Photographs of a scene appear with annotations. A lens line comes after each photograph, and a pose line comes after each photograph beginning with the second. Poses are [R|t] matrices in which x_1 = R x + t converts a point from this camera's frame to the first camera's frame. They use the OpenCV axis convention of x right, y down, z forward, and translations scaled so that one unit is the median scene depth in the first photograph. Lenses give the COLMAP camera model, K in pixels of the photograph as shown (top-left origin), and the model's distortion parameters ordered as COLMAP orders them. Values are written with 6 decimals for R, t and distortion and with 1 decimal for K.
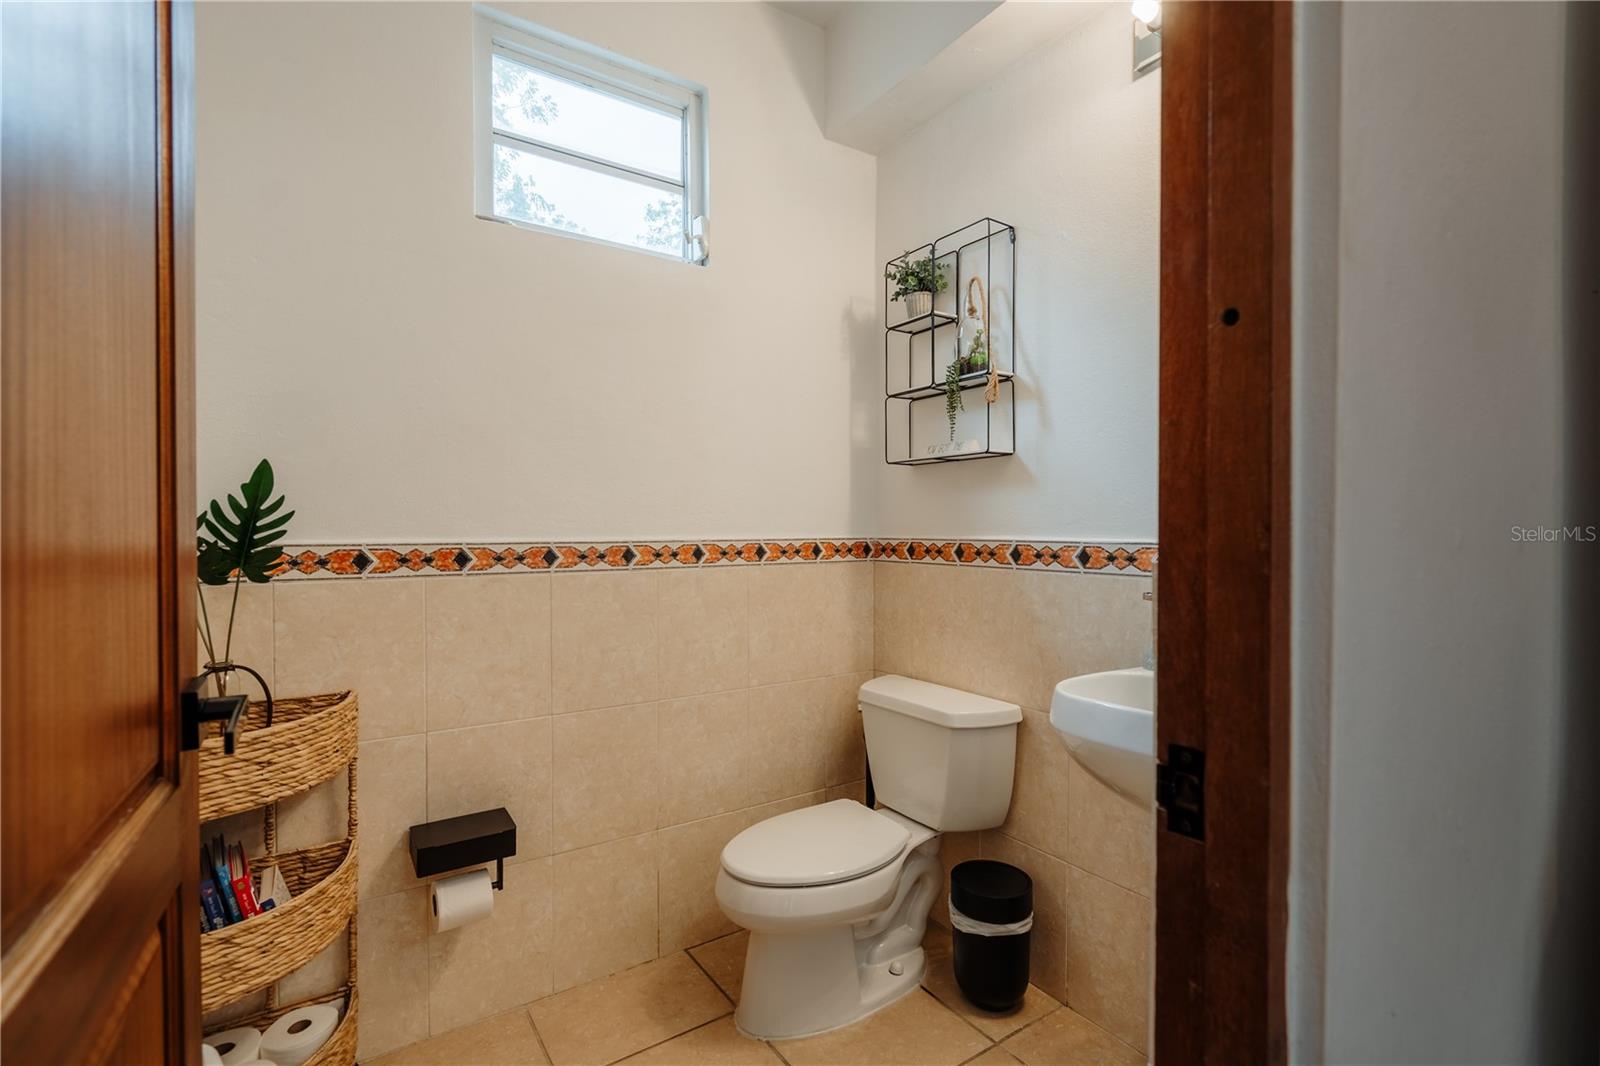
lens RADIAL K [[708.4, 0, 800.0], [0, 708.4, 533.0], [0, 0, 1]] dist [-0.008387, 0.000569]
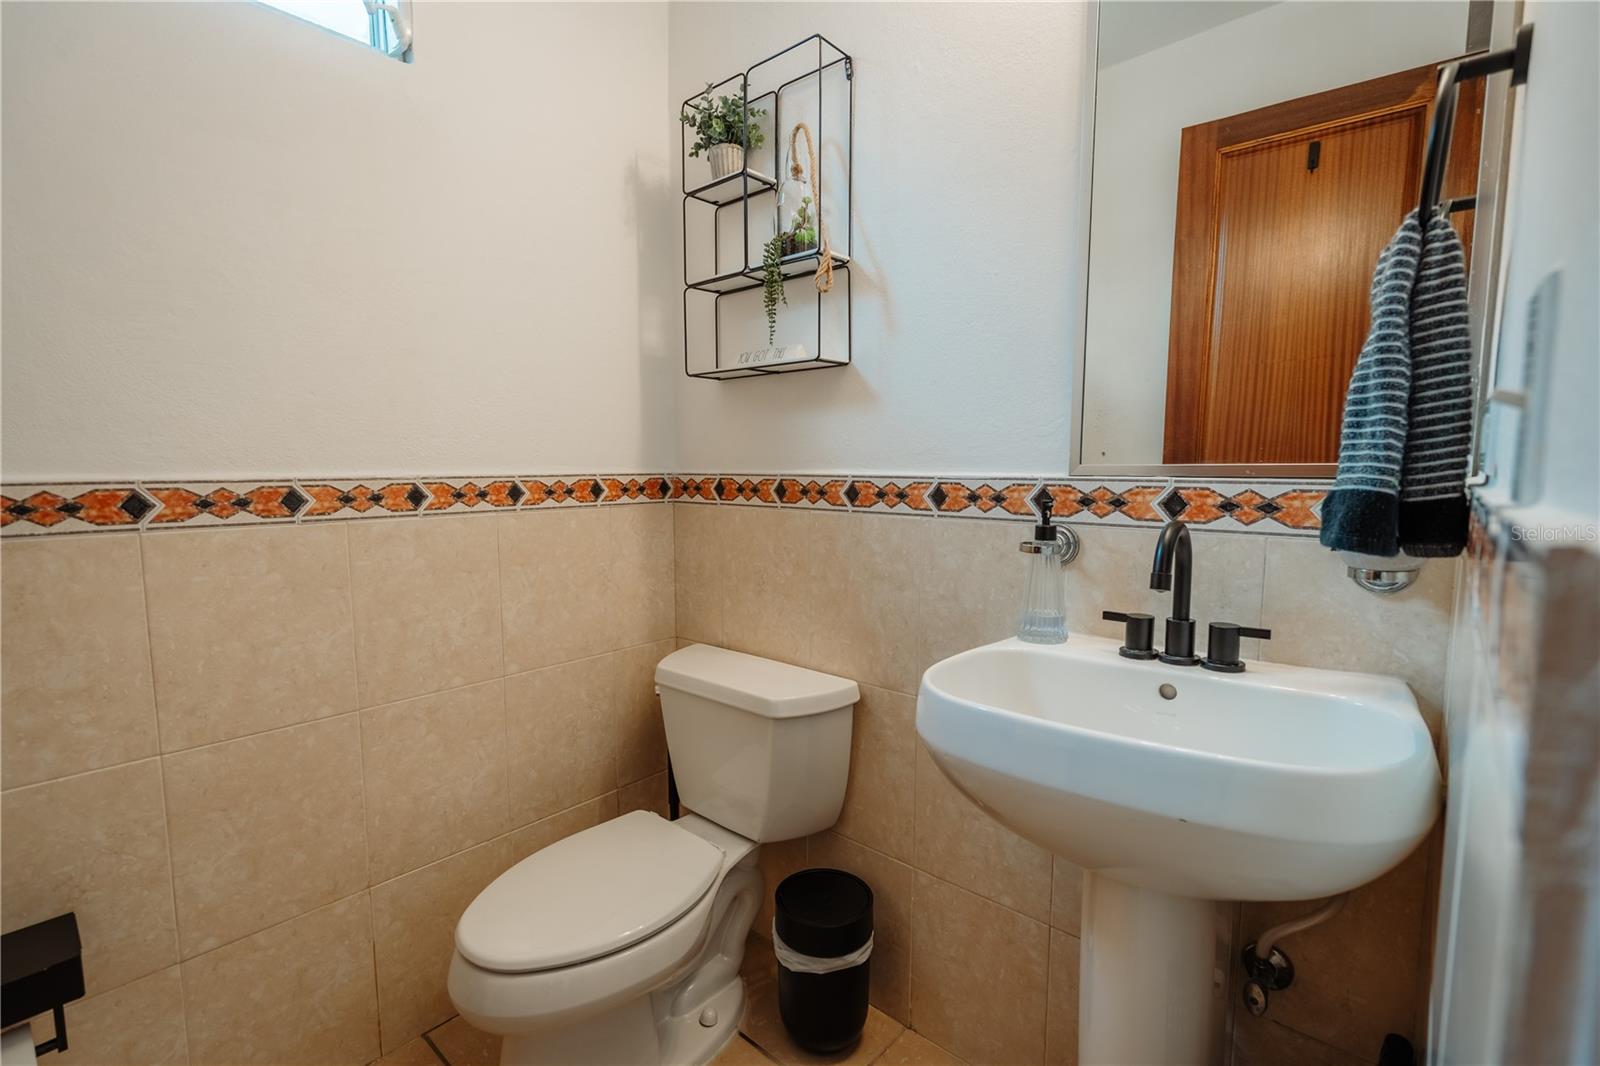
lens RADIAL K [[708.4, 0, 800.0], [0, 708.4, 533.0], [0, 0, 1]] dist [-0.008387, 0.000569]
pose [[0.964186, -0.025629, 0.263986, 0.037561], [0.001709, 0.995900, 0.090444, 0.002756], [-0.265222, -0.086754, 0.960277, 0.241170]]
